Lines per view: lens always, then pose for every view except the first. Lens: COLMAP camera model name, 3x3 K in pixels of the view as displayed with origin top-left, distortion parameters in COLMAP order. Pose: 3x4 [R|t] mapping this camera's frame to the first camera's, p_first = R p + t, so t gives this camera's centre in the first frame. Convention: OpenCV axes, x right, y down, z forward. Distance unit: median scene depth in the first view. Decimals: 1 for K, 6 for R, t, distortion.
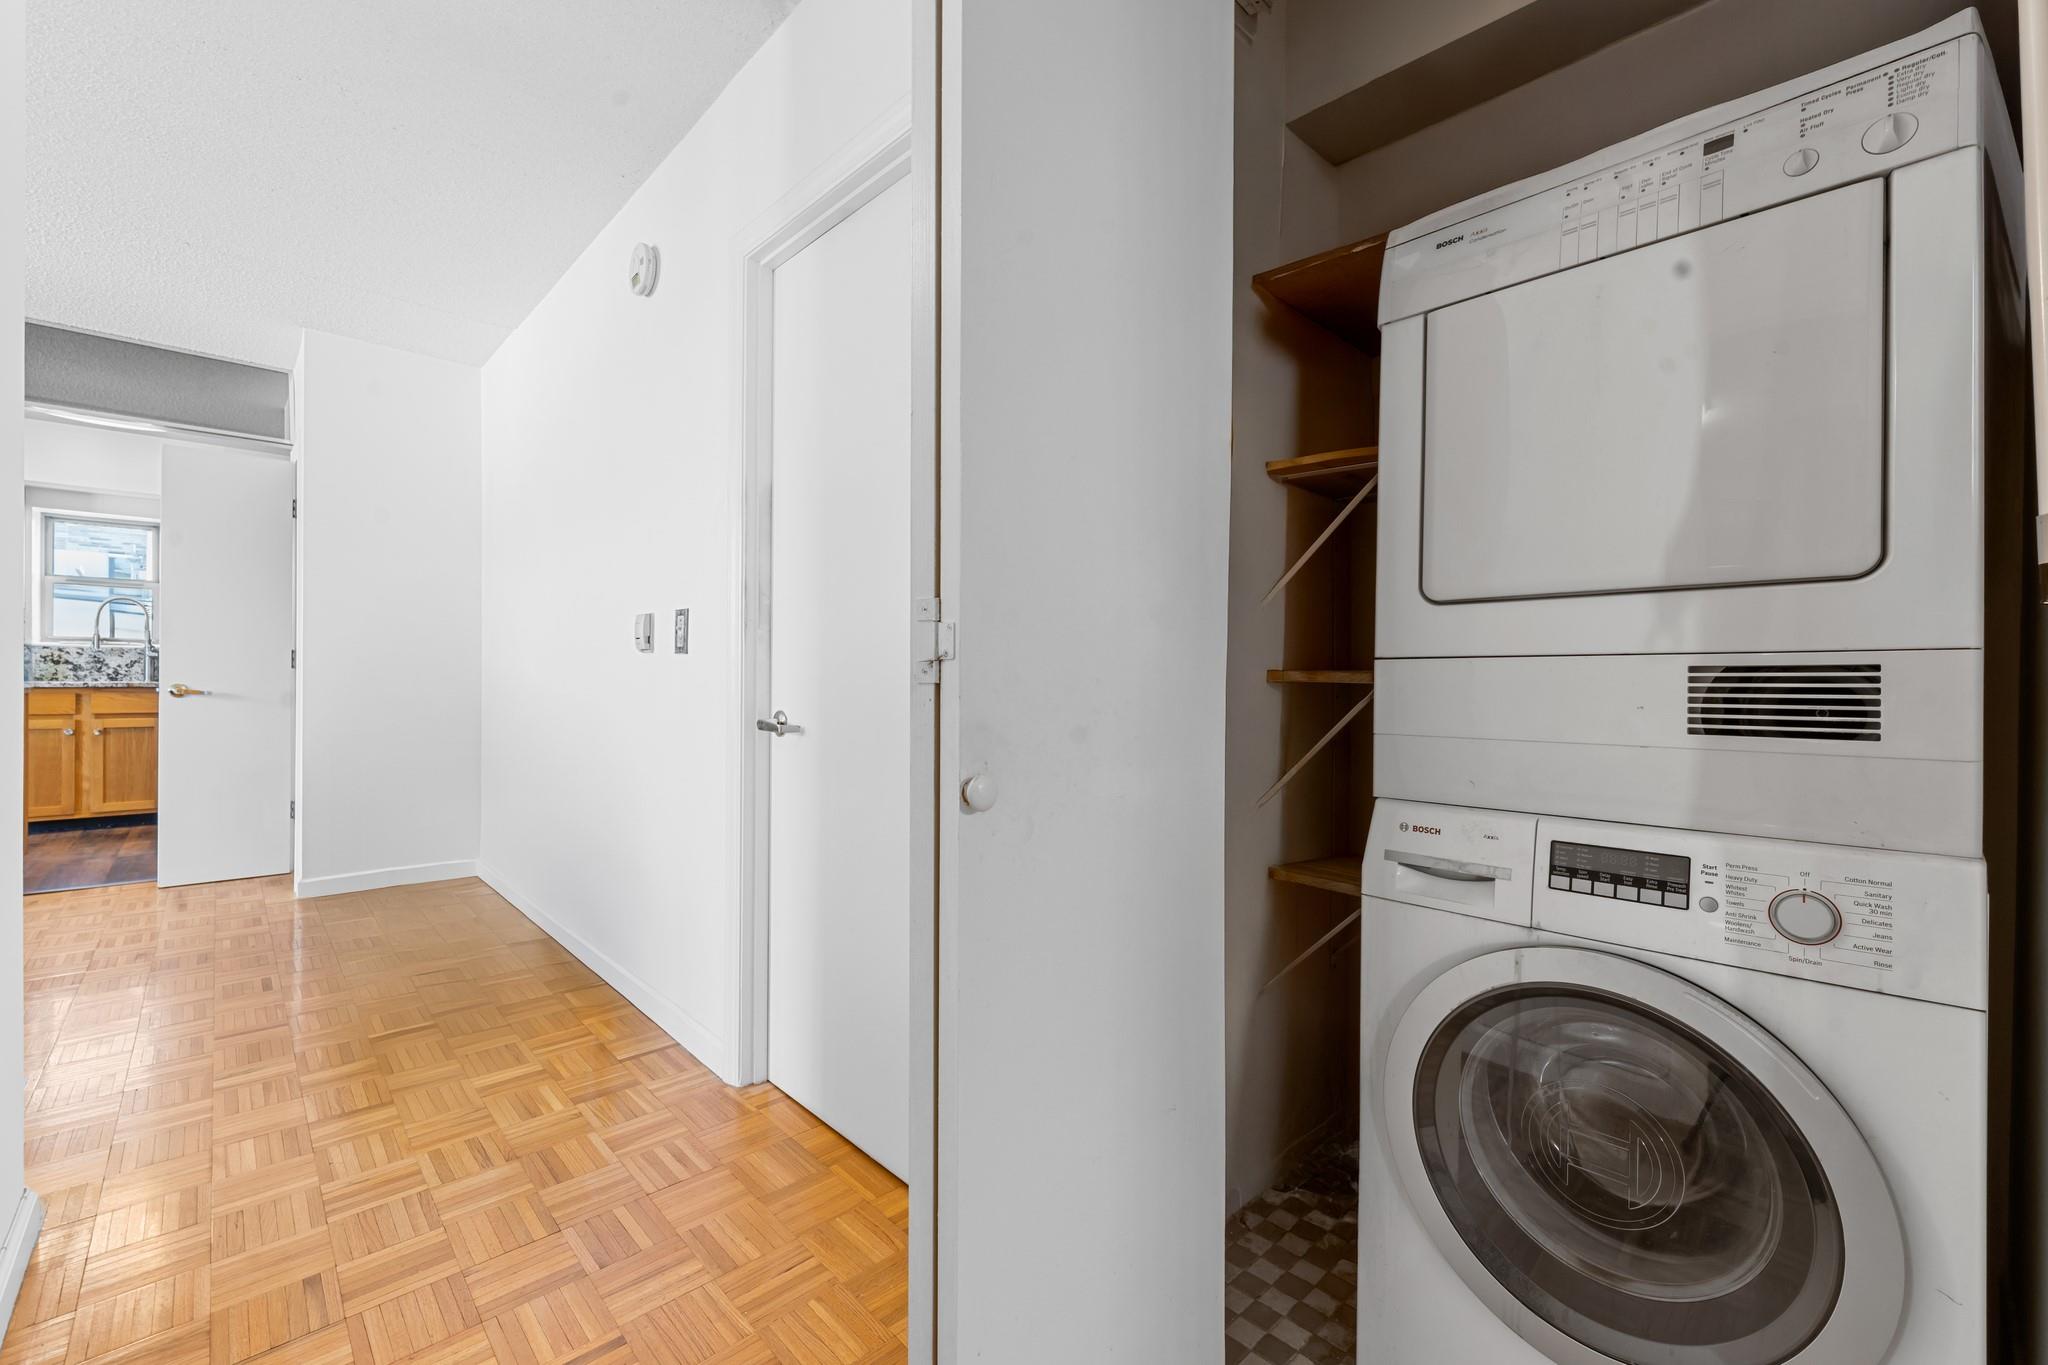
lens RADIAL K [[838.0, 0, 1024.0], [0, 838.0, 682.5], [0, 0, 1]] dist [-0.000477, -0.000211]
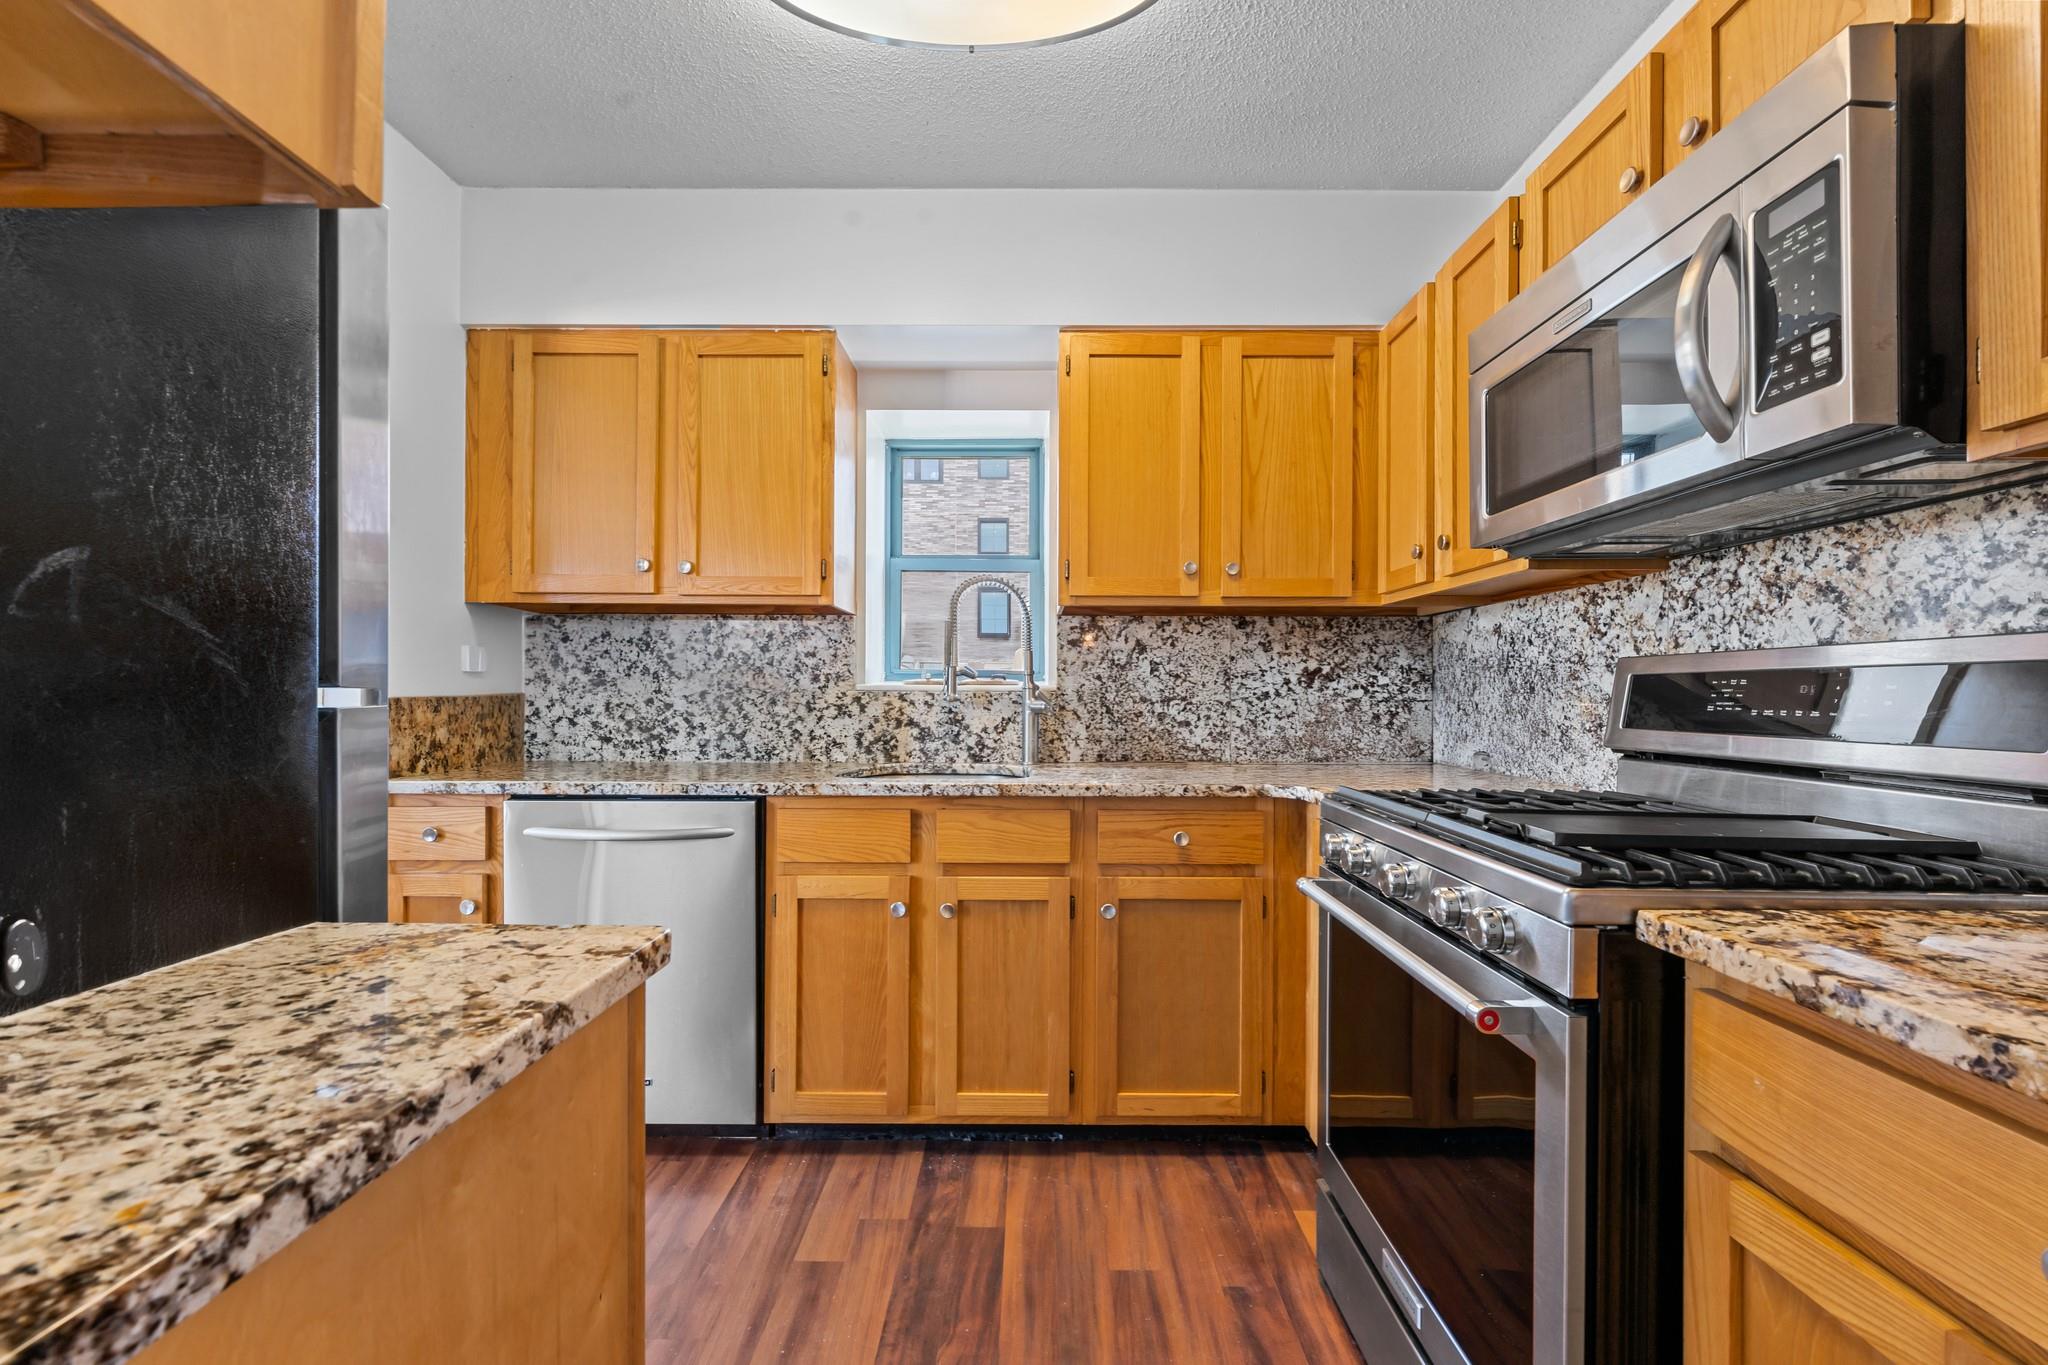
lens RADIAL K [[837.0, 0, 1029.6], [0, 837.0, 694.5], [0, 0, 1]] dist [0.000393, -0.000049]
pose [[0.719793, -0.005747, -0.694165, -0.782043], [-0.001988, 0.999945, -0.010339, -0.036755], [0.694186, 0.008822, 0.719741, 0.721131]]
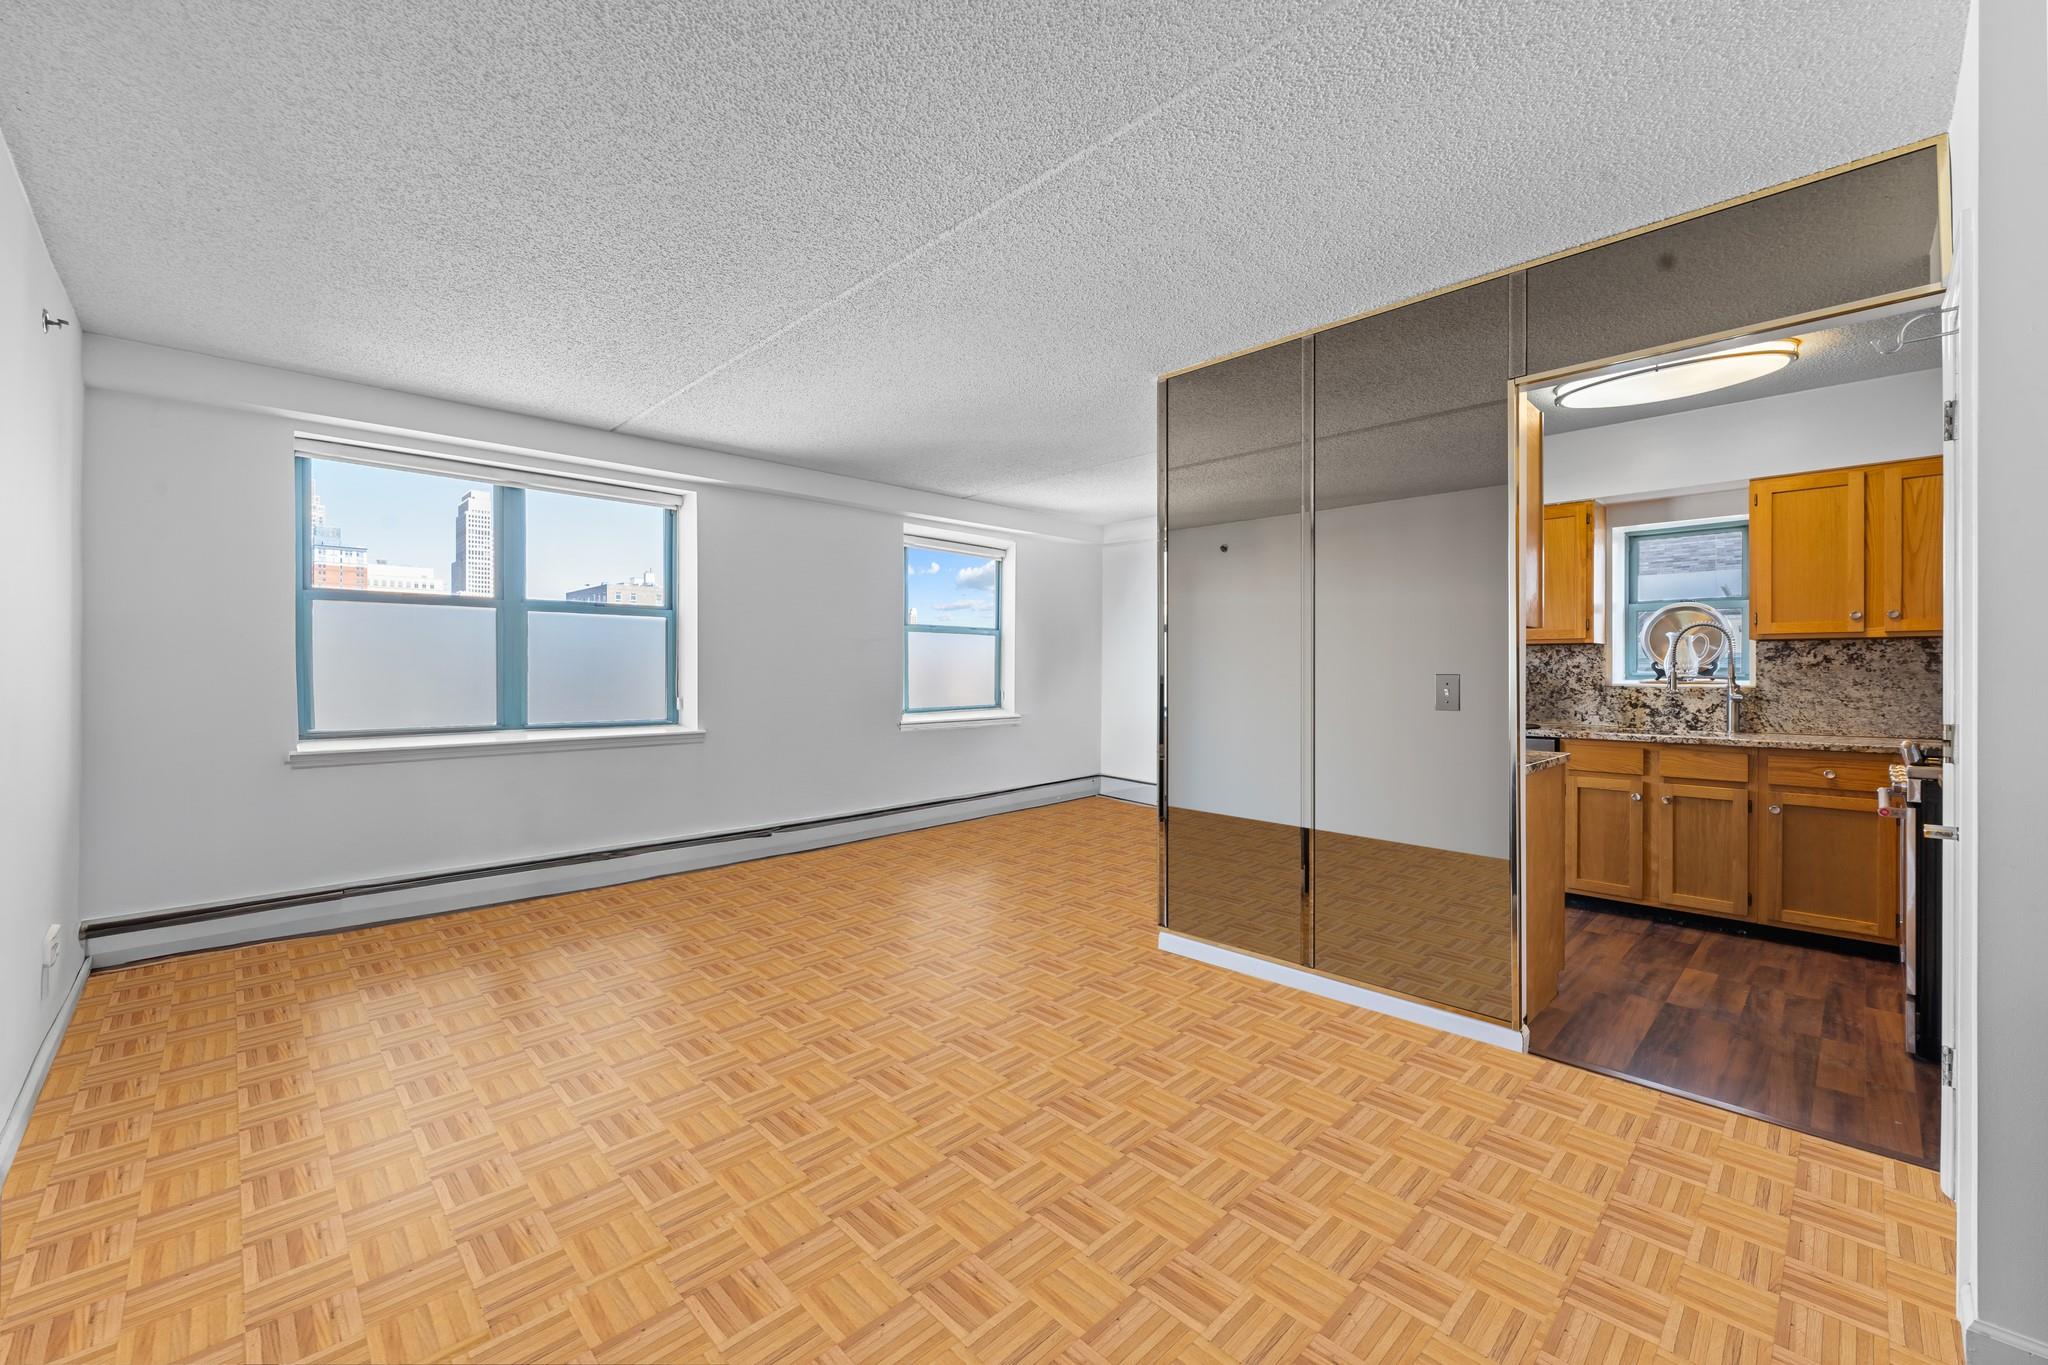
lens RADIAL K [[829.7, 0, 1021.7], [0, 829.7, 670.4], [0, 0, 1]] dist [-0.000284, -0.000196]
pose [[0.012539, -0.008596, -0.999884, -0.330193], [-0.005780, 0.999946, -0.008669, -0.050101], [0.999905, 0.005888, 0.012488, 0.377034]]
